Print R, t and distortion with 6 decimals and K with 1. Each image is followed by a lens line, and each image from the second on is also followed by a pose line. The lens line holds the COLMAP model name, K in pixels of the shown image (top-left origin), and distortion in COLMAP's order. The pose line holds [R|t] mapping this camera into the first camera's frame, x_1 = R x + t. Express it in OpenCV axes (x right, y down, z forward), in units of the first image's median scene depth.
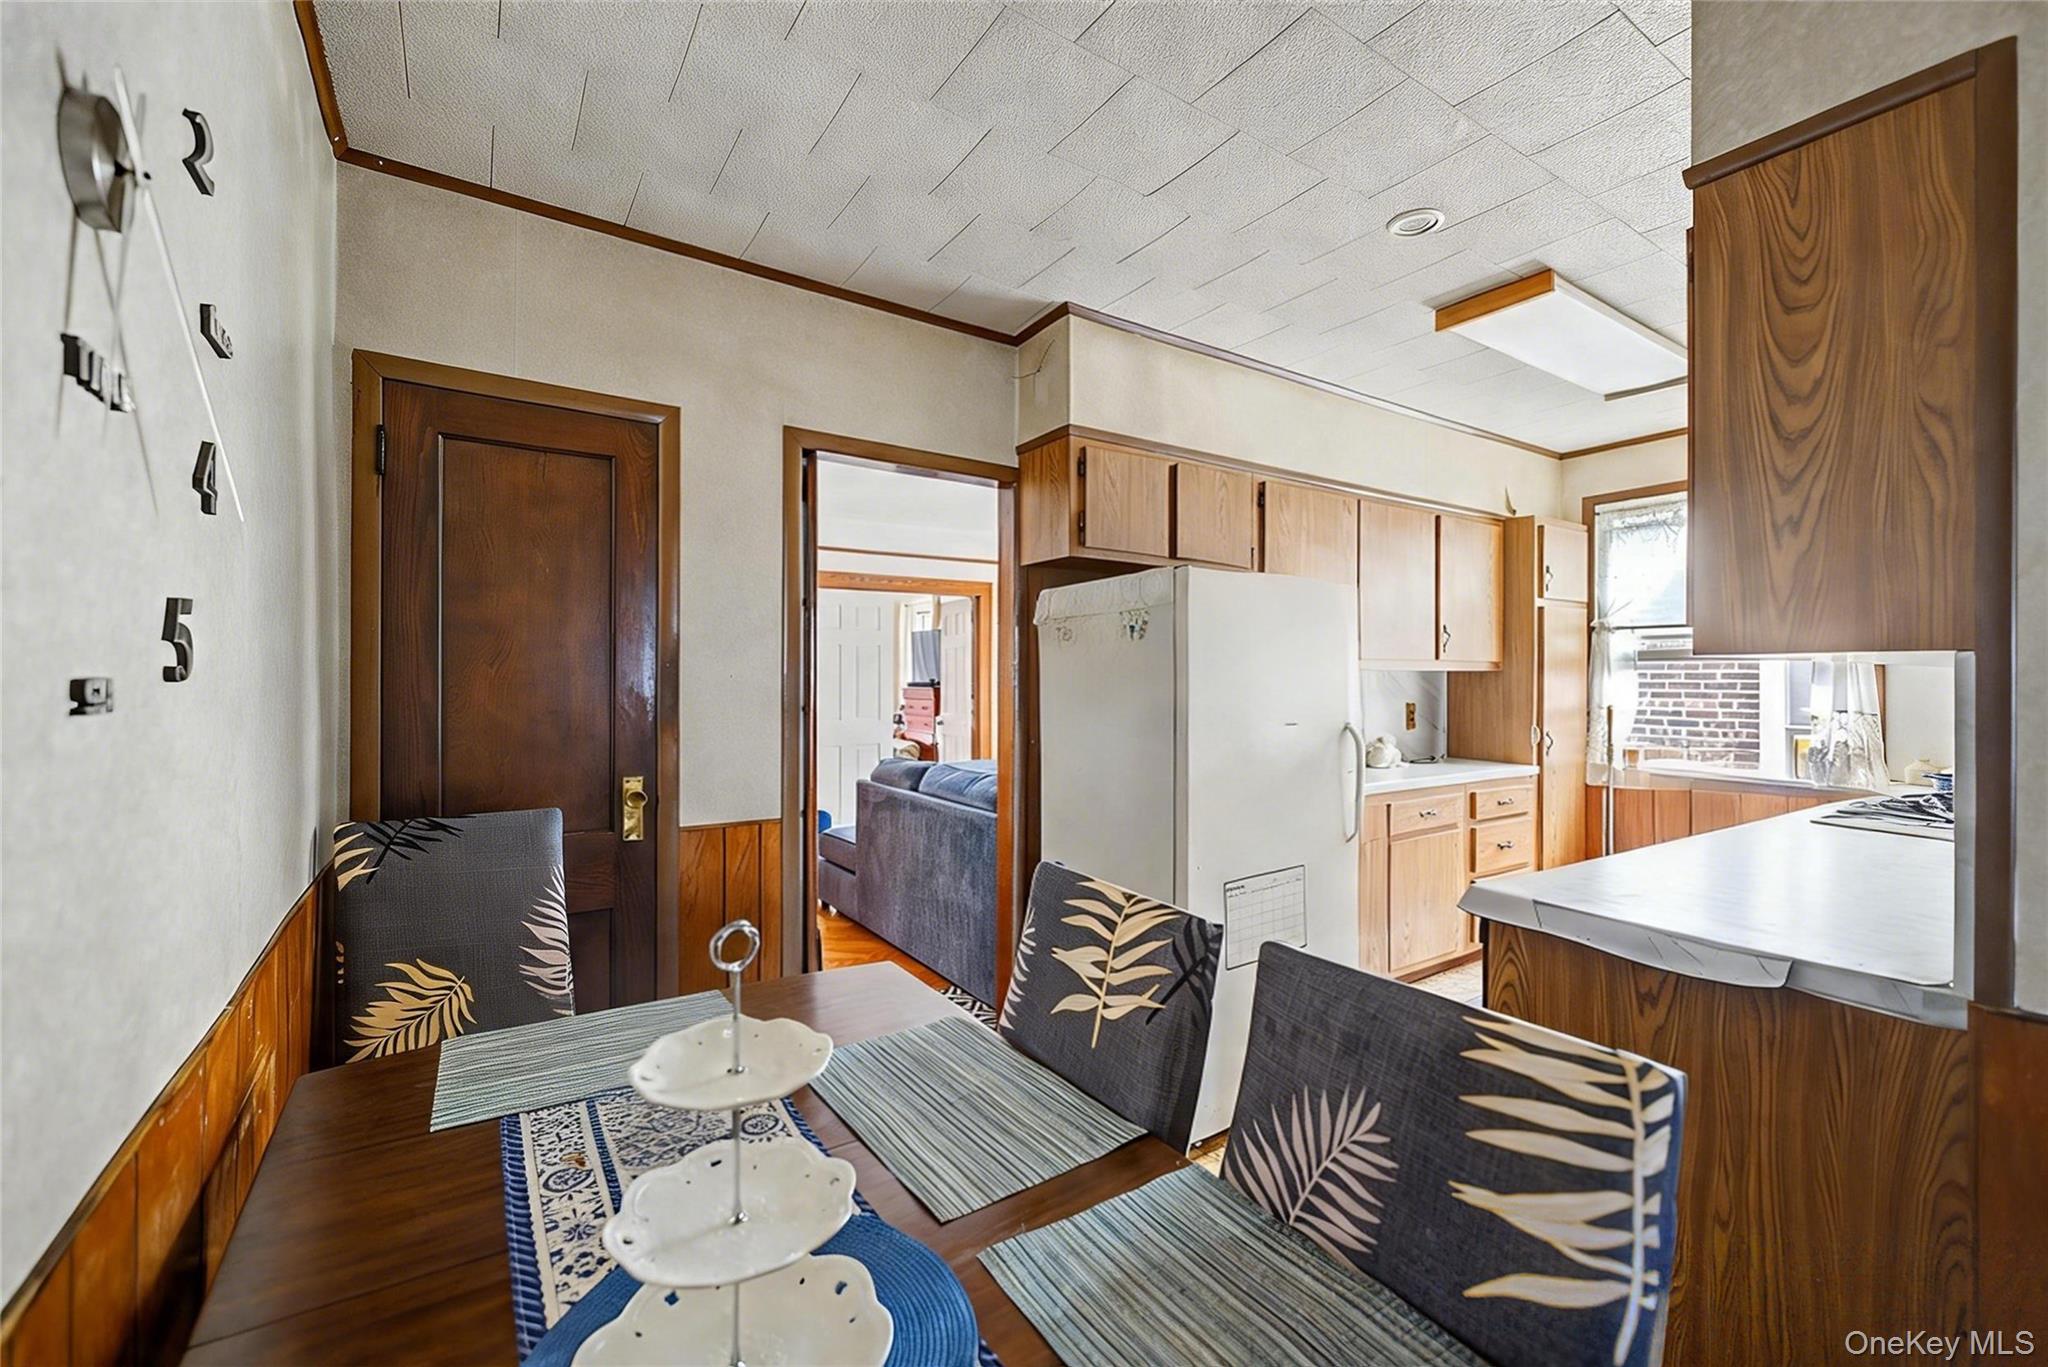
lens RADIAL K [[824.4, 0, 1026.4], [0, 824.4, 679.4], [0, 0, 1]] dist [0.001503, -0.000128]
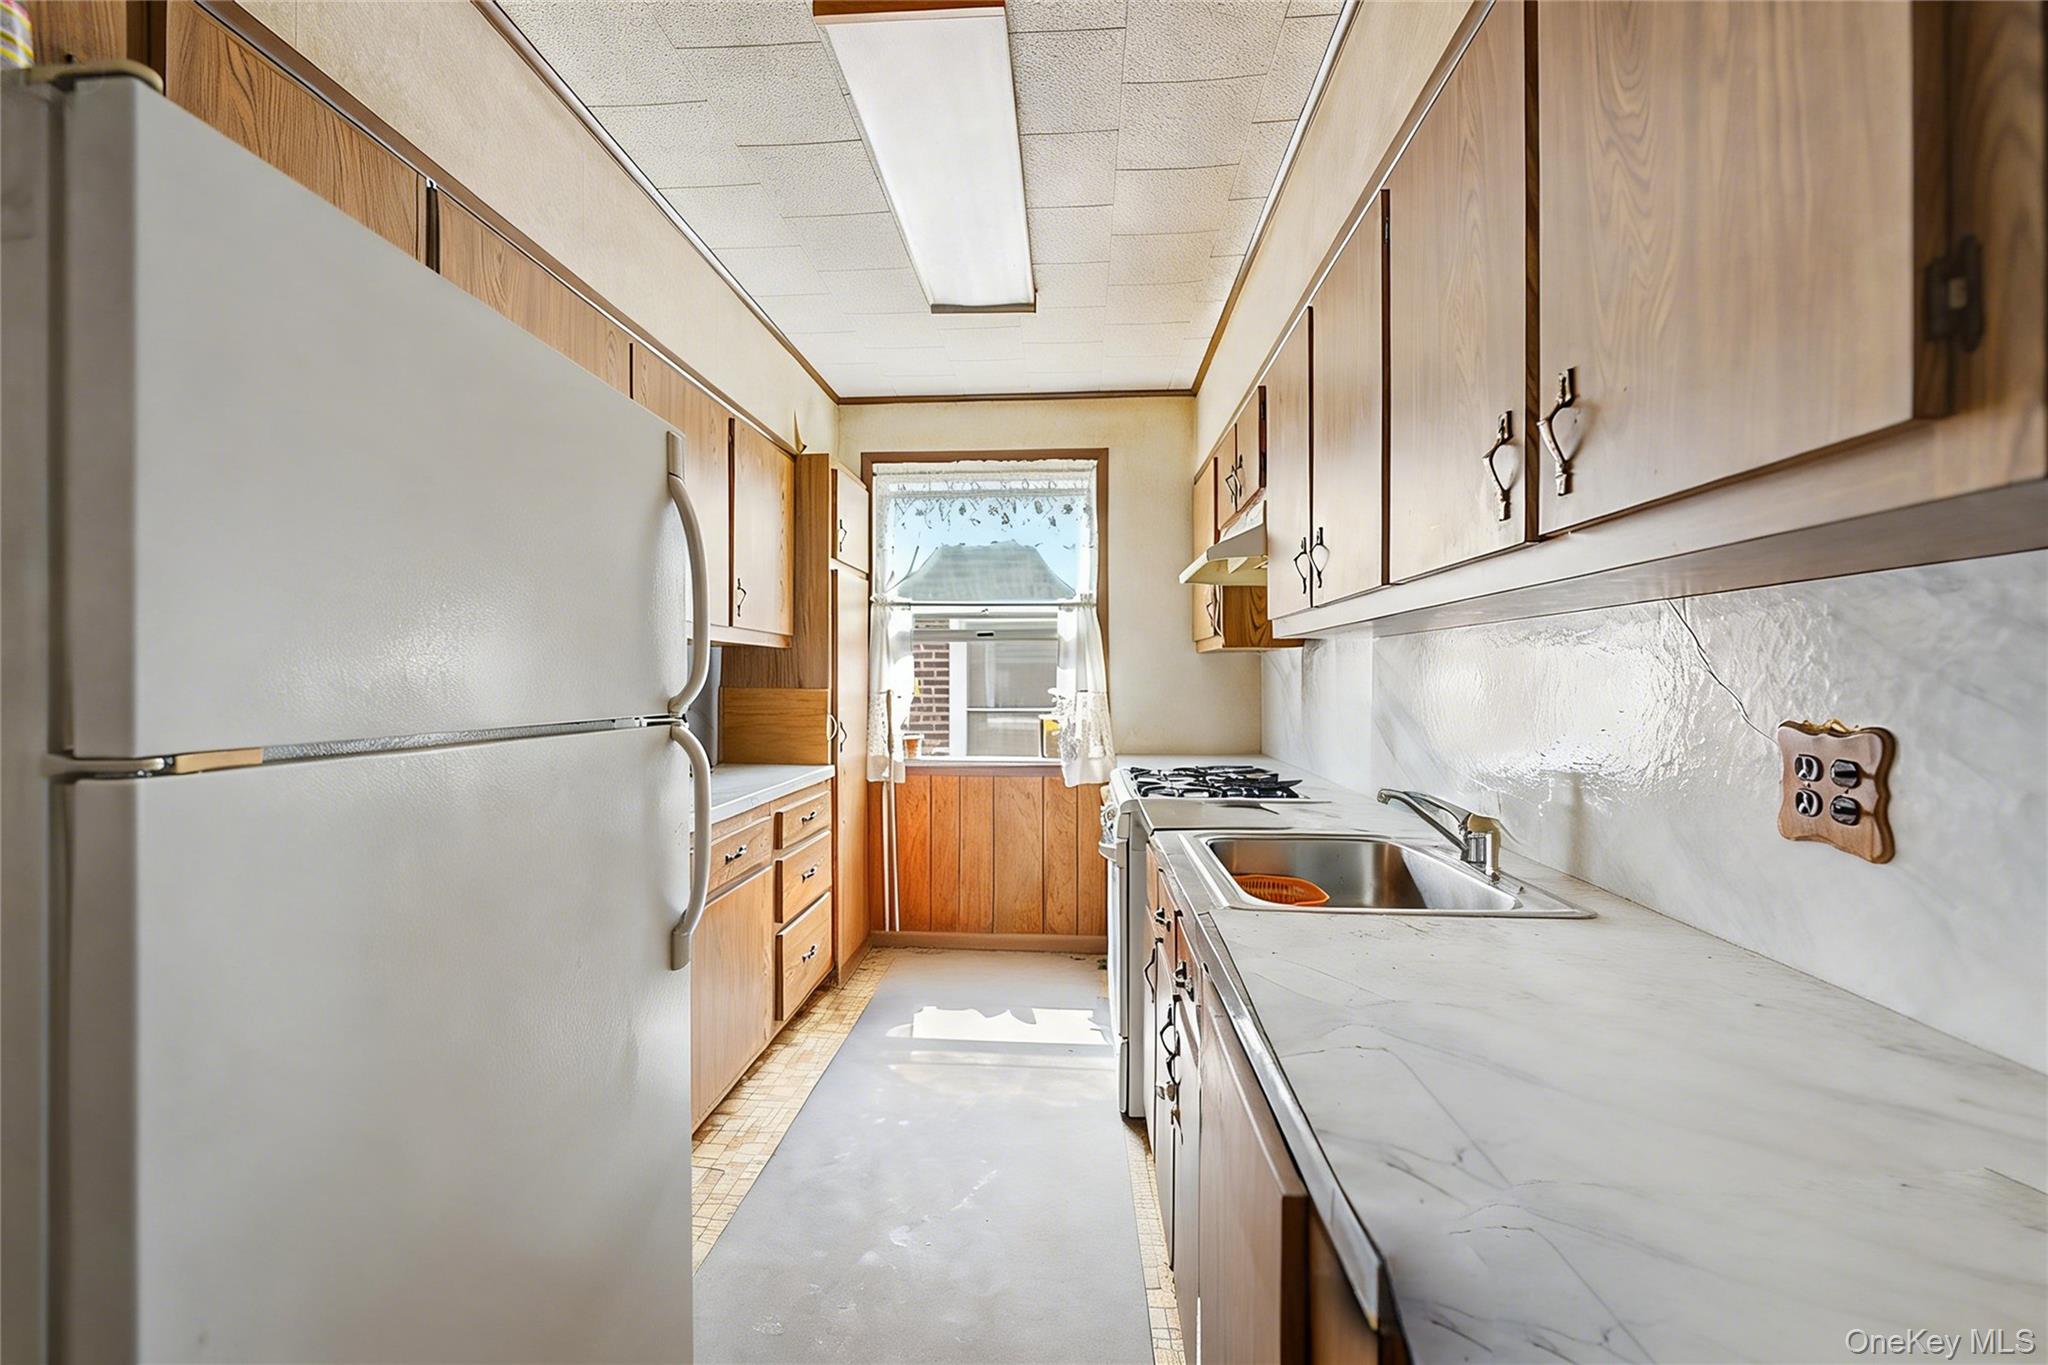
lens RADIAL K [[824.4, 0, 1017.3], [0, 824.4, 676.9], [0, 0, 1]] dist [0.001503, -0.000128]
pose [[0.605511, -0.003546, 0.795829, 0.086573], [0.004397, 0.999990, 0.001110, 0.016951], [-0.795825, 0.002827, 0.605521, 0.360680]]
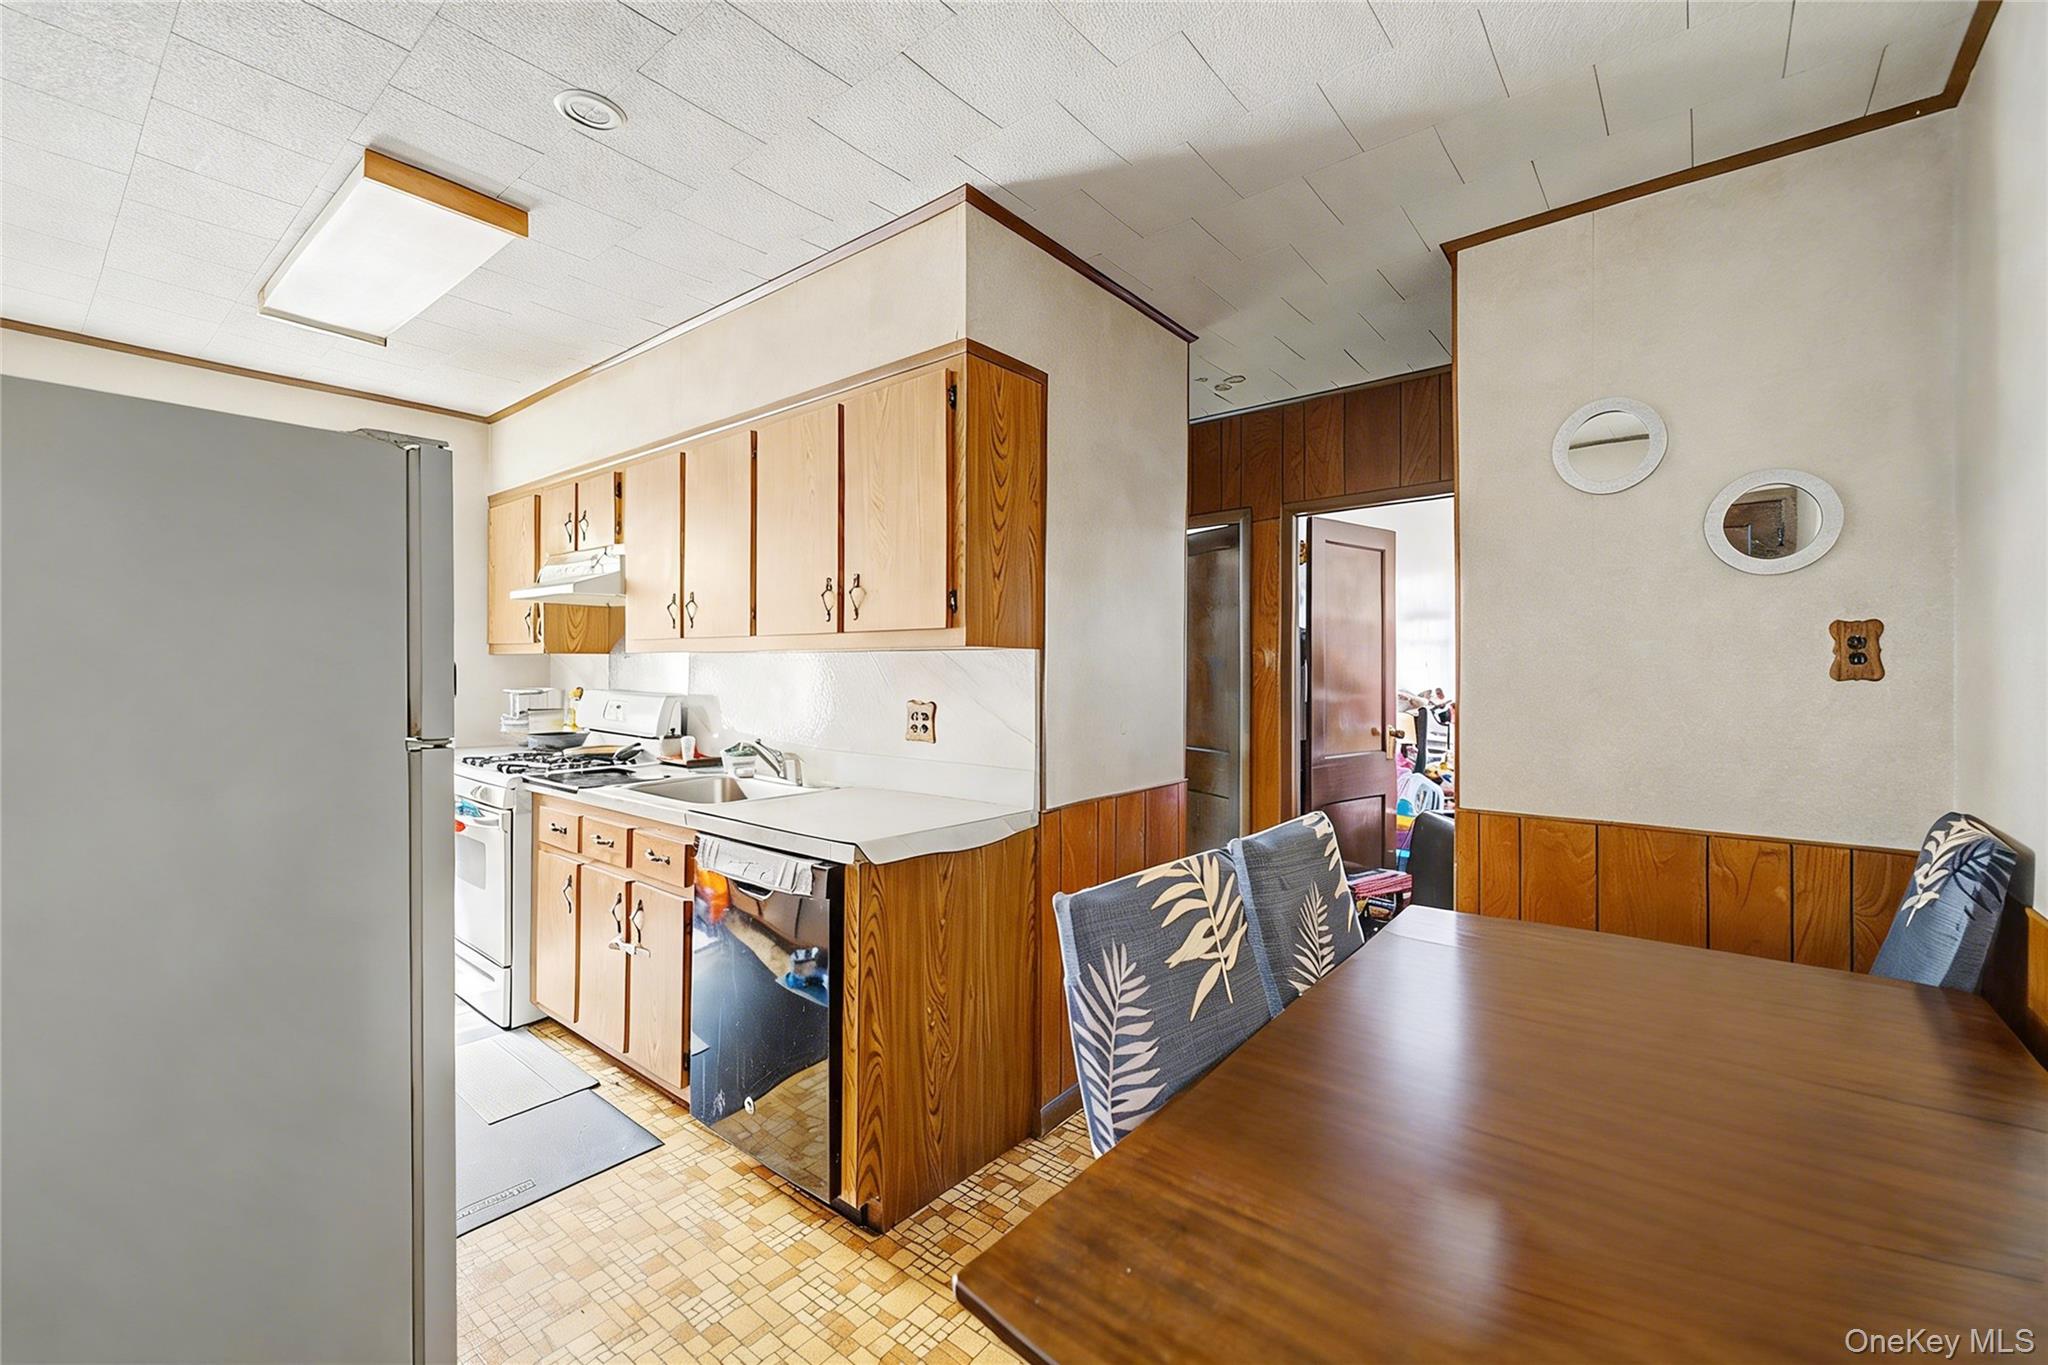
lens RADIAL K [[824.4, 0, 1022.2], [0, 824.4, 667.9], [0, 0, 1]] dist [0.001503, -0.000128]
pose [[-0.305299, -0.007754, 0.952225, -0.236774], [-0.001641, 0.999970, 0.007616, 0.000614], [-0.952255, 0.000763, -0.305303, 0.439683]]
